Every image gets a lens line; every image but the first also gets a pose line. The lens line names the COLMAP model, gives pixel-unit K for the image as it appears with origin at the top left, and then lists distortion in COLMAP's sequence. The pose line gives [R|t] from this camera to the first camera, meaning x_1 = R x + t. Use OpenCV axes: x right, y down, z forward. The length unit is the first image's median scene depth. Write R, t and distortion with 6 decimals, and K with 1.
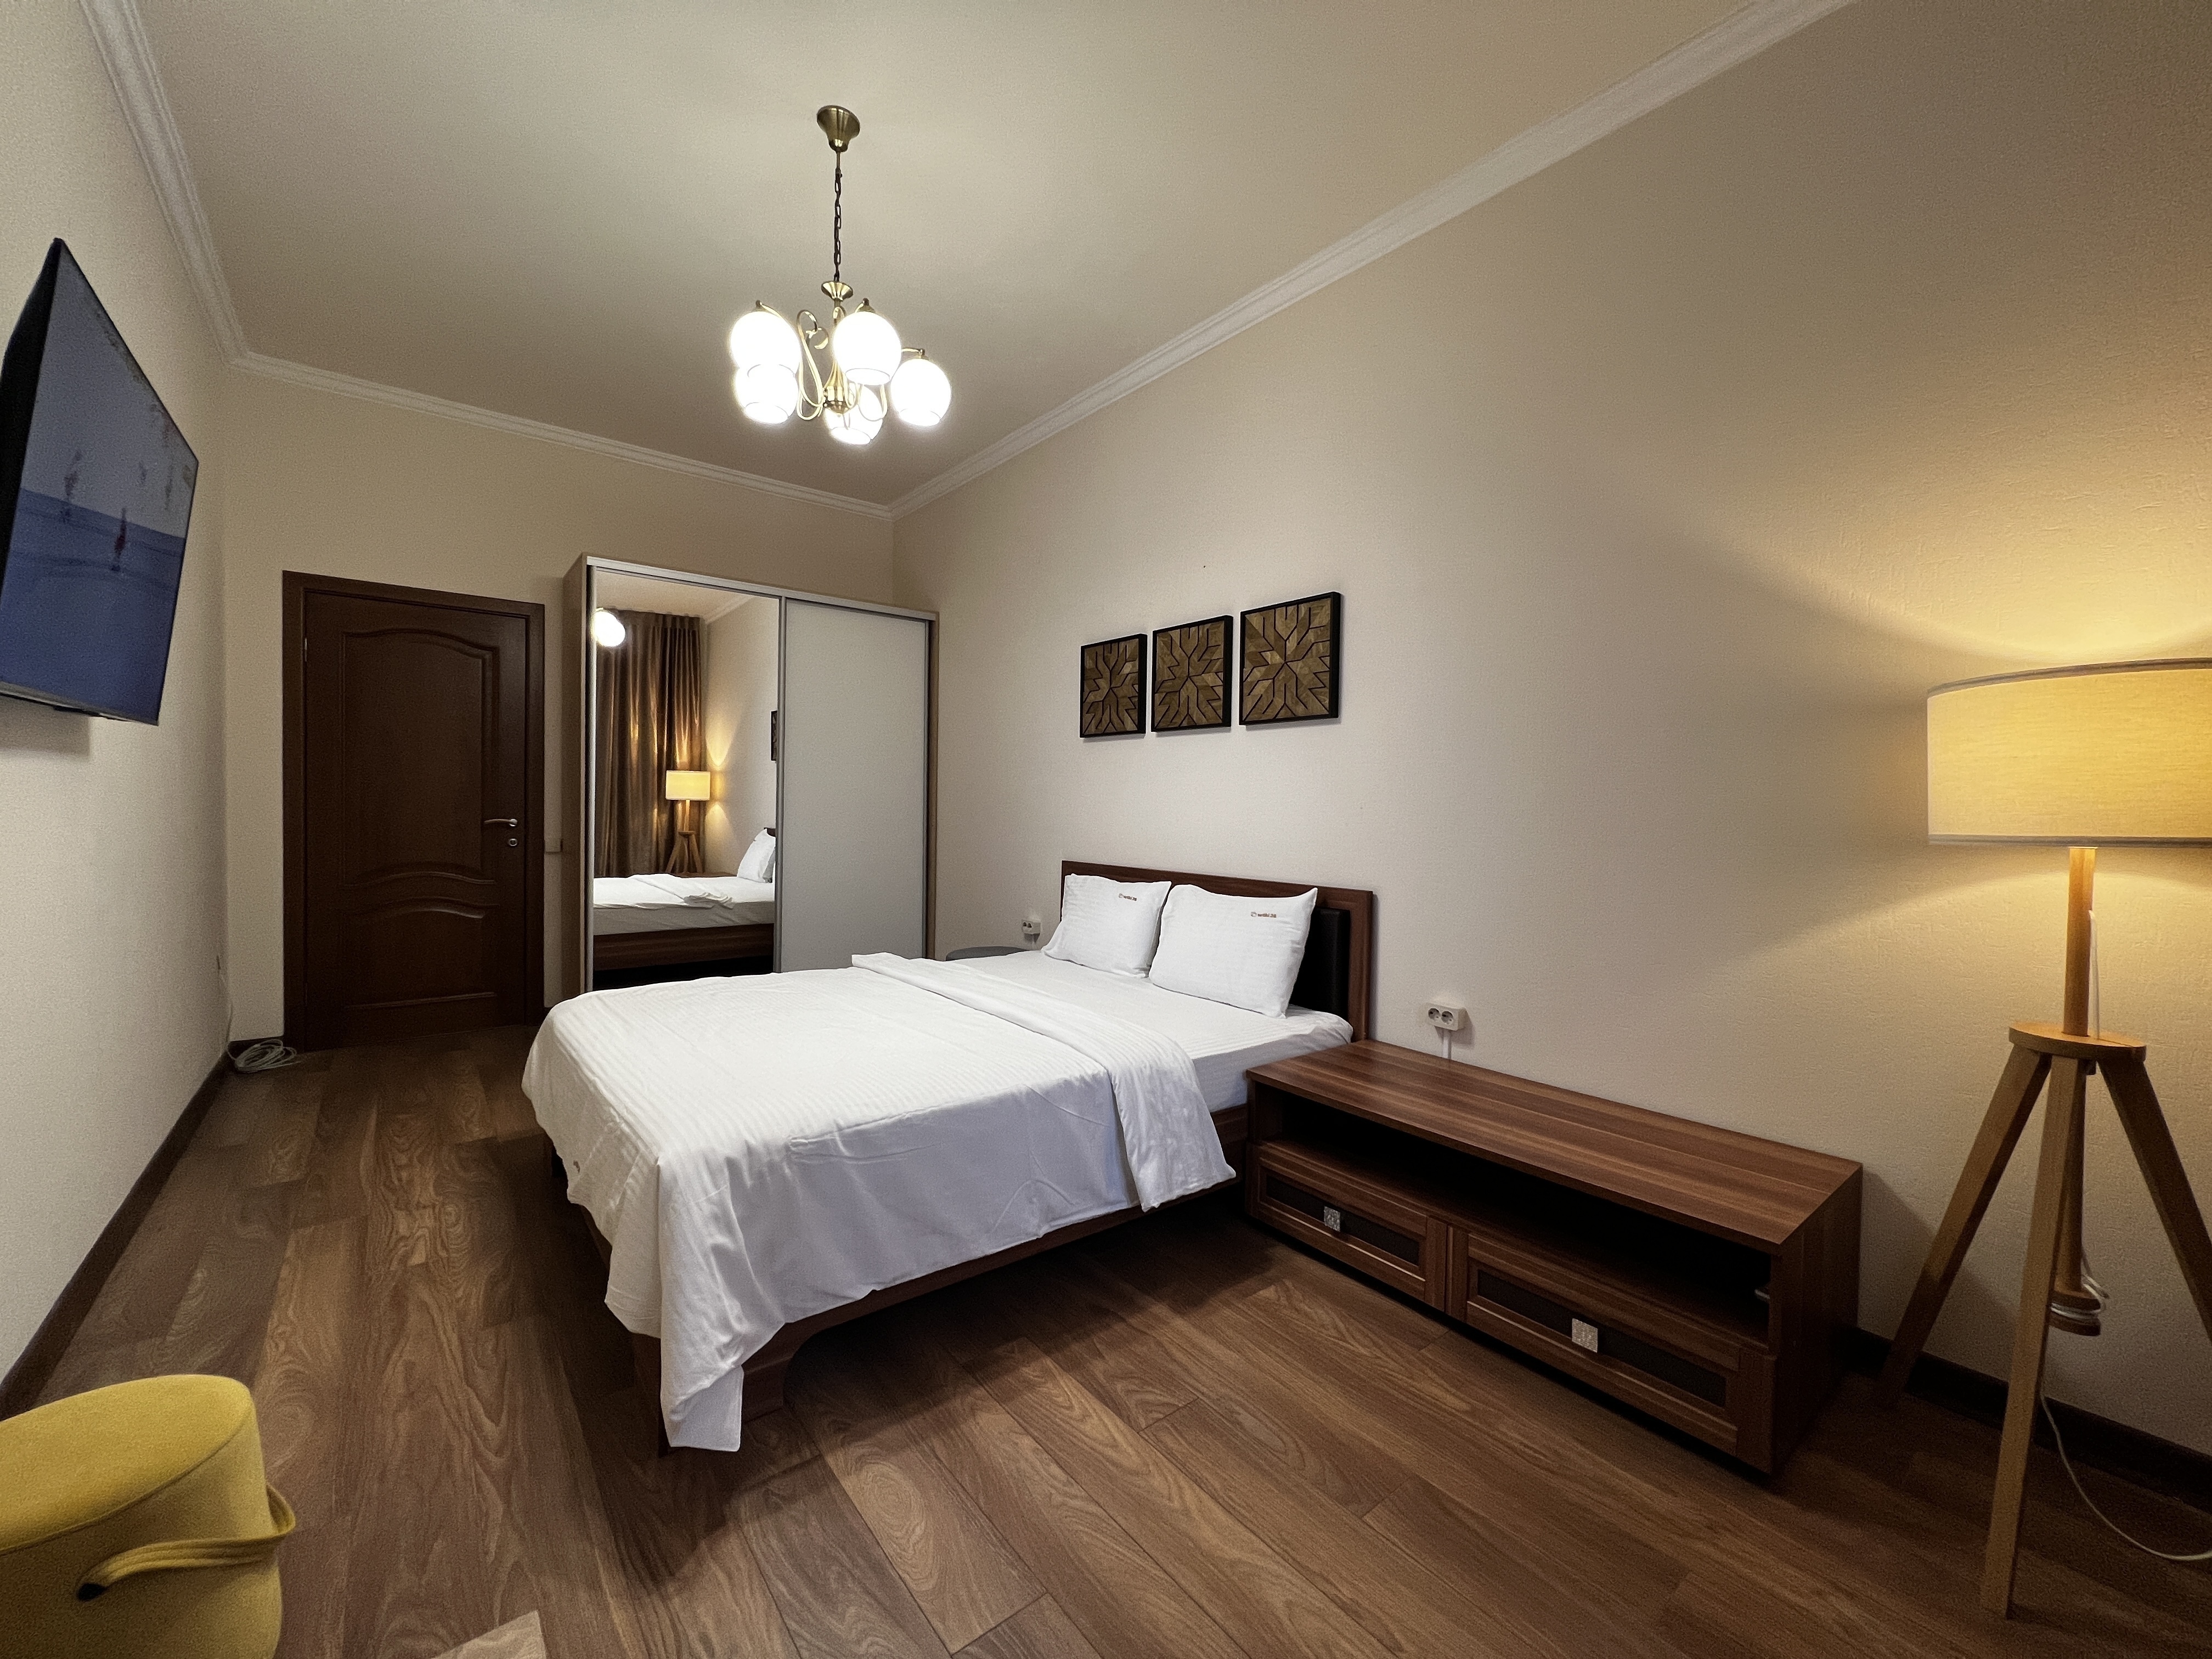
lens RADIAL K [[882.6, 0, 1104.8], [0, 882.6, 825.1], [0, 0, 1]] dist [-0.000201, 0.000033]
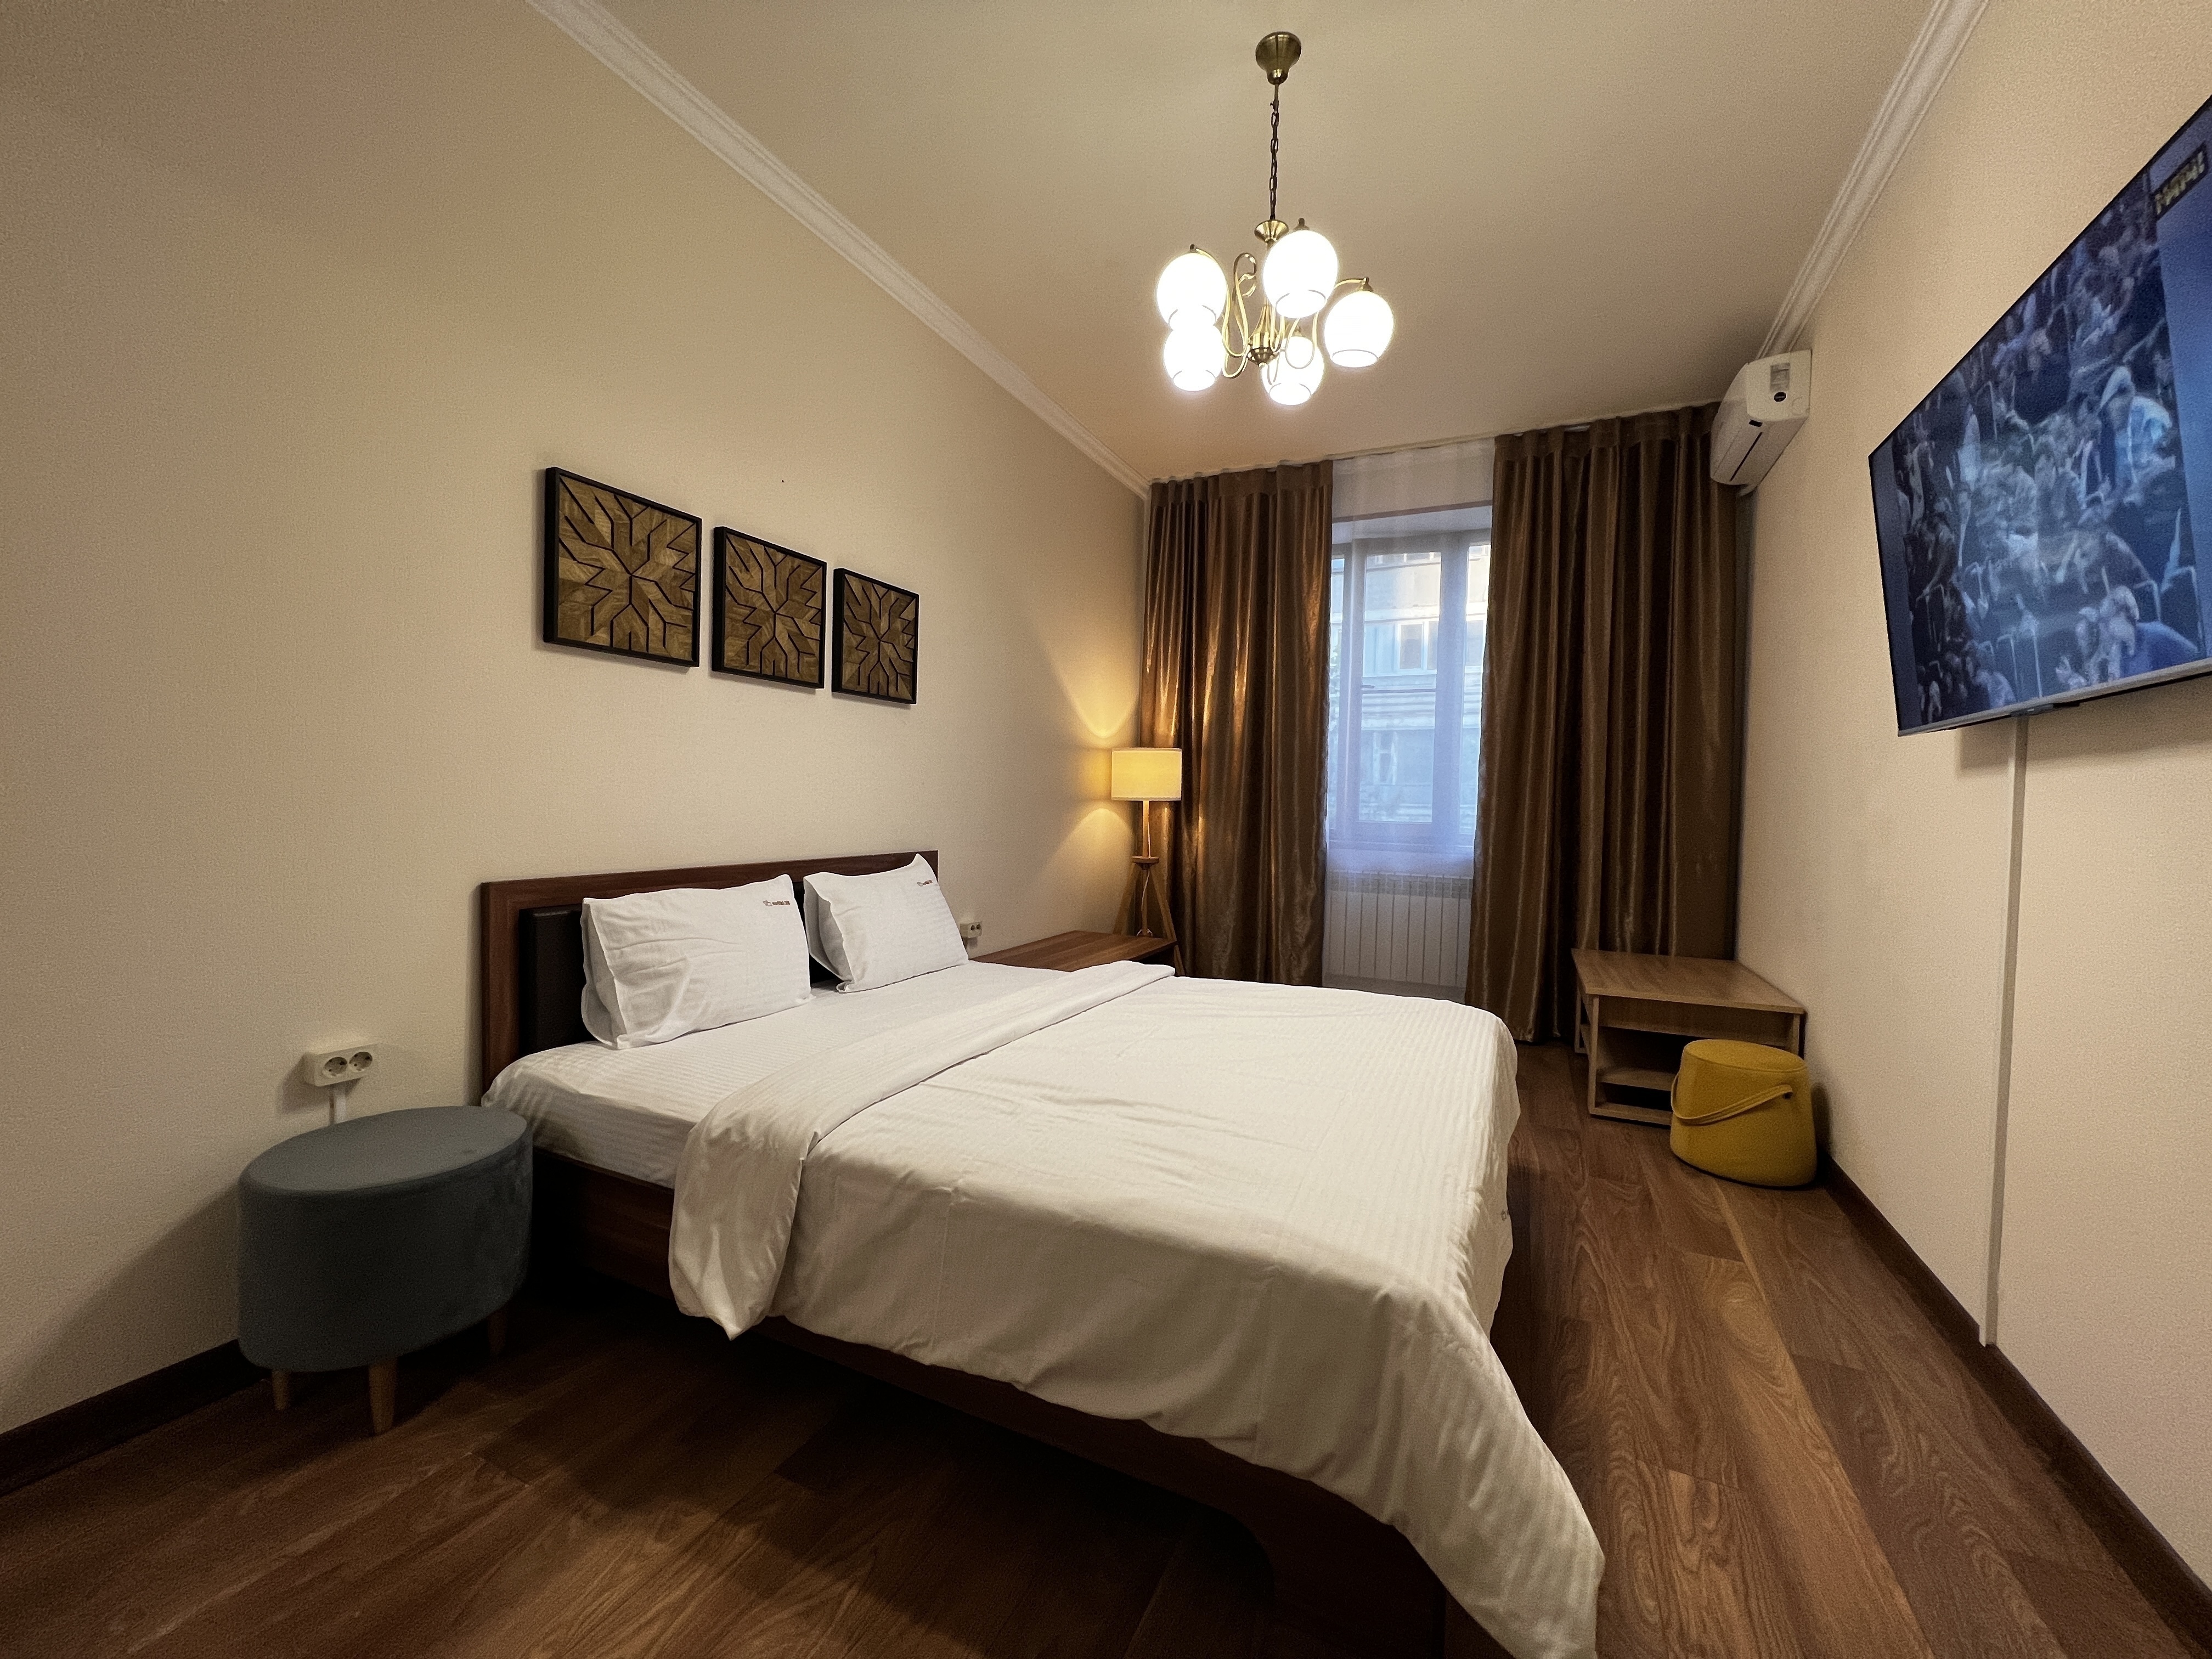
lens RADIAL K [[882.6, 0, 1104.8], [0, 882.6, 825.1], [0, 0, 1]] dist [-0.000201, 0.000033]
pose [[-0.434834, -0.055116, 0.898822, -1.172931], [-0.007084, 0.998304, 0.057789, -0.043246], [-0.900483, 0.018762, -0.434487, 1.689366]]
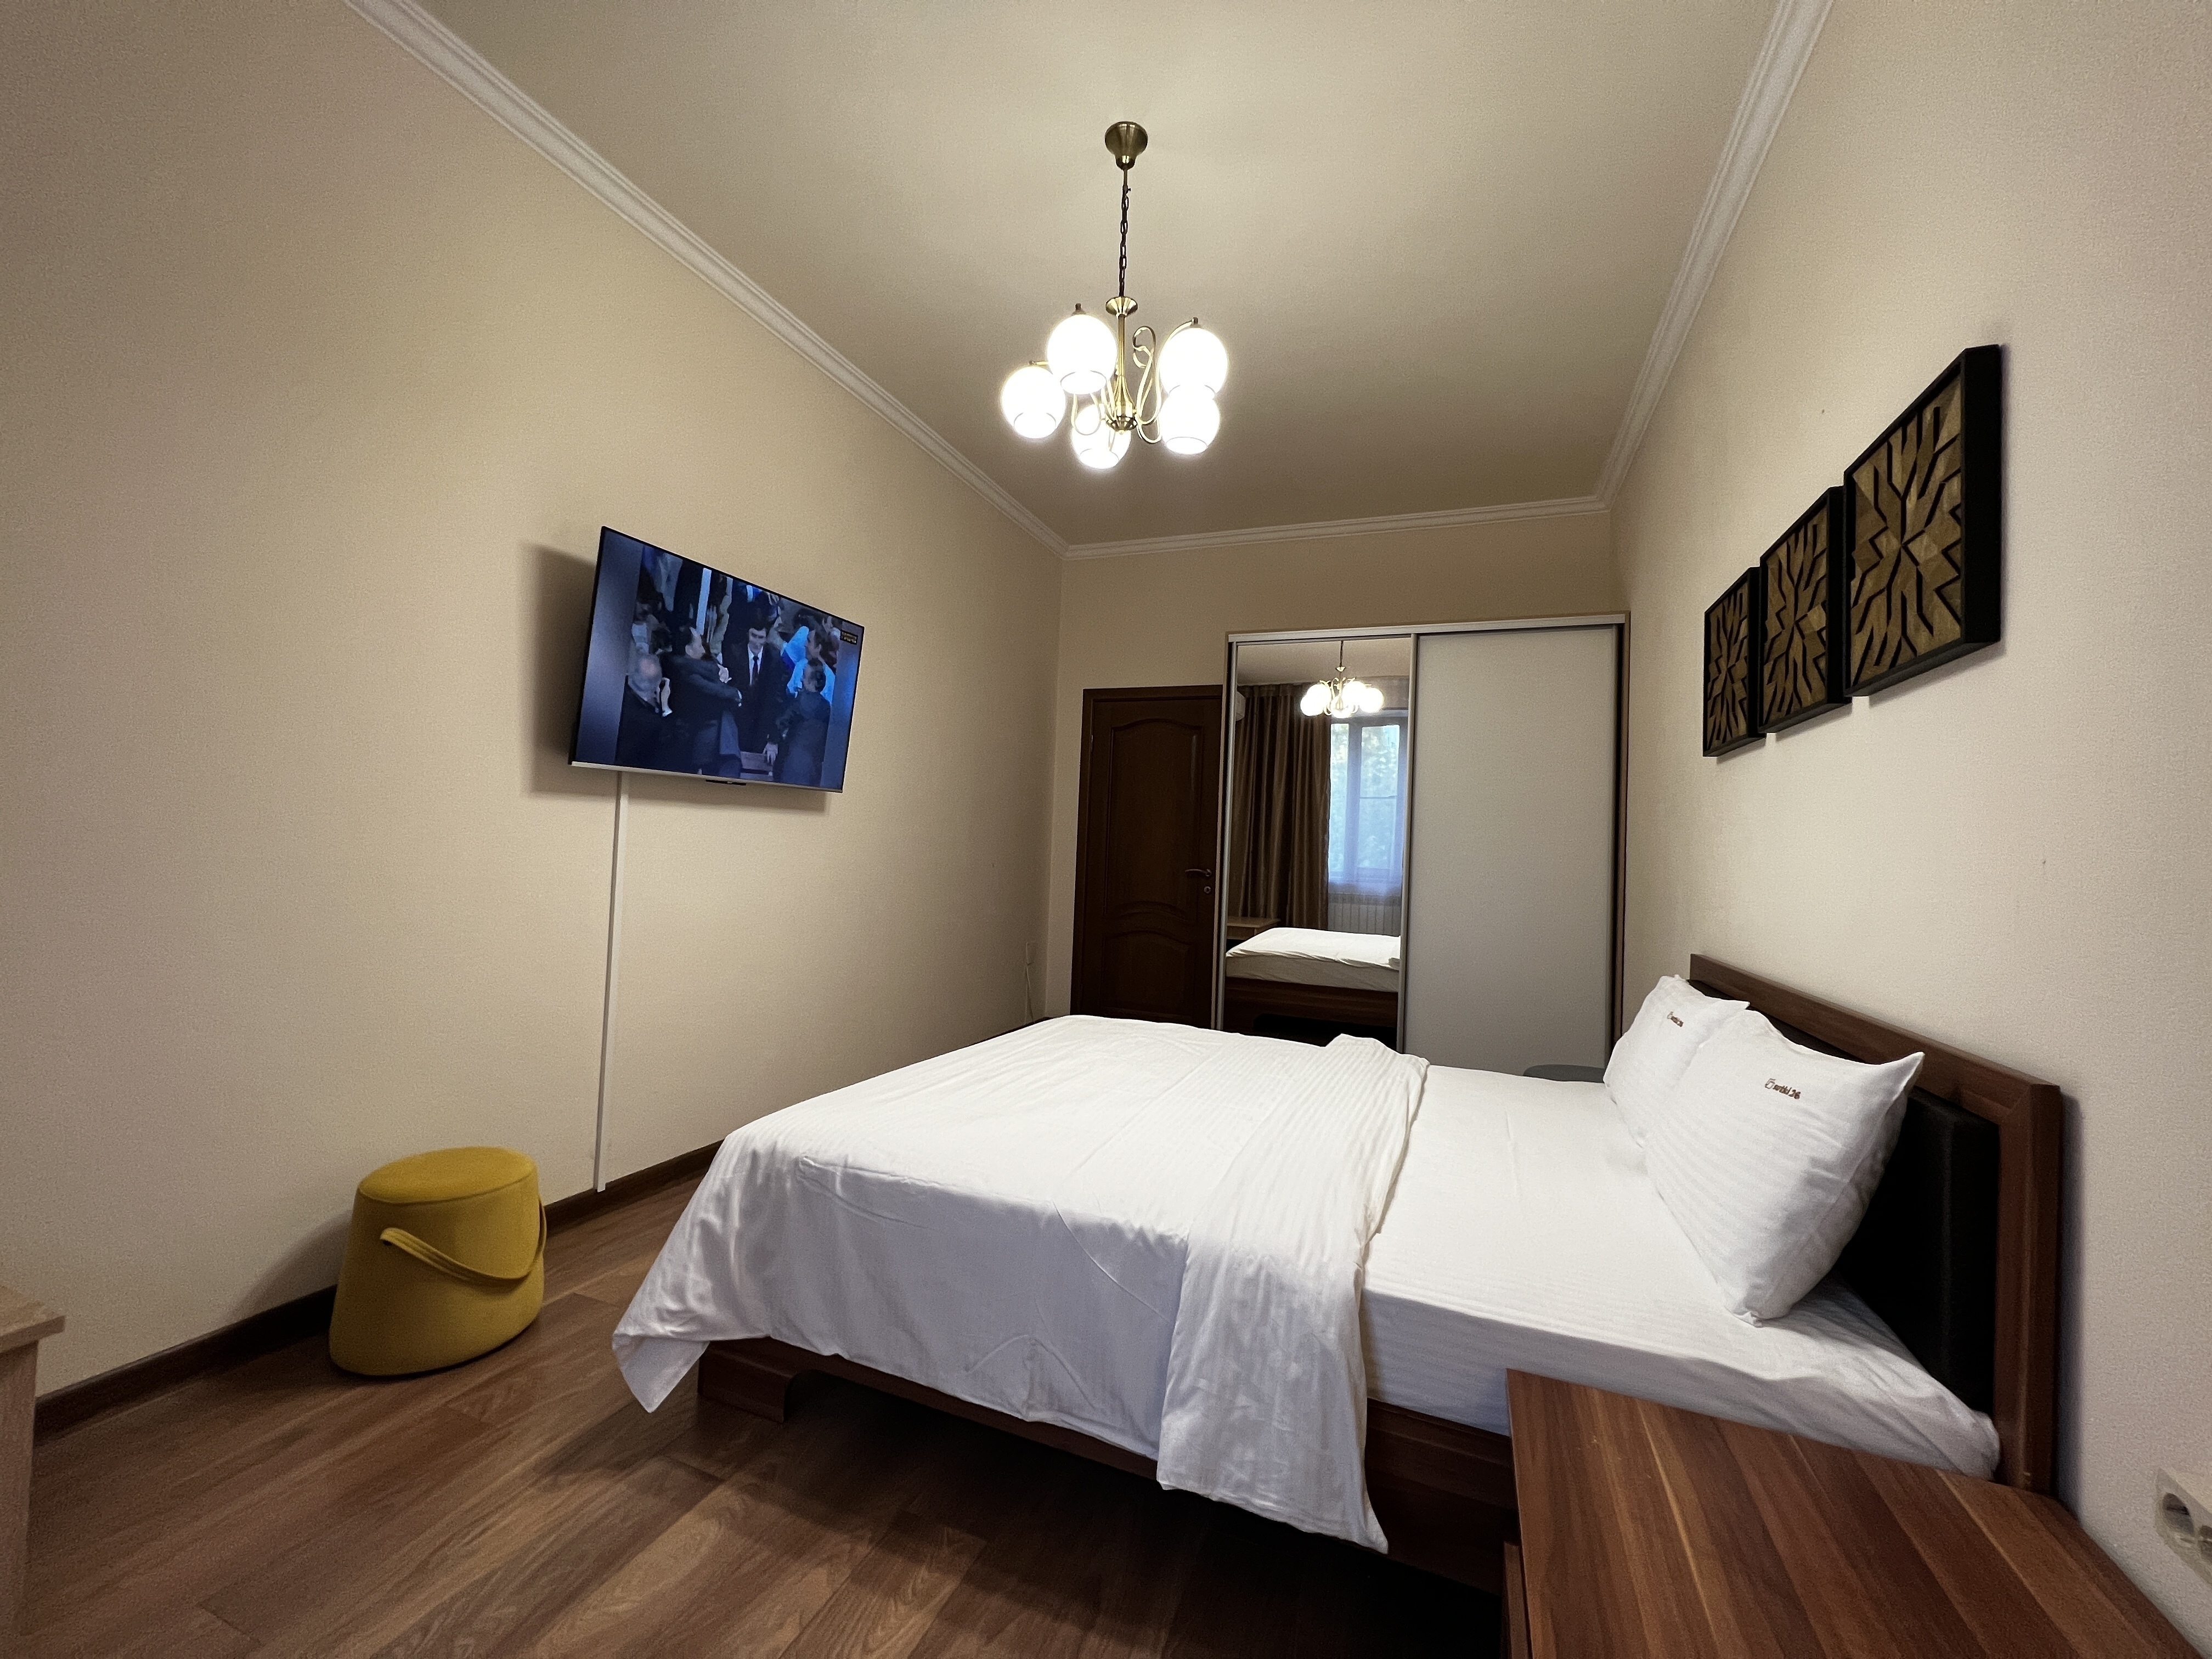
lens RADIAL K [[882.6, 0, 1104.8], [0, 882.6, 825.1], [0, 0, 1]] dist [-0.000201, 0.000033]
pose [[0.495683, -0.020359, -0.868265, 0.547958], [-0.052598, 0.997186, -0.053410, 0.008035], [0.866909, 0.072144, 0.493218, 0.595065]]
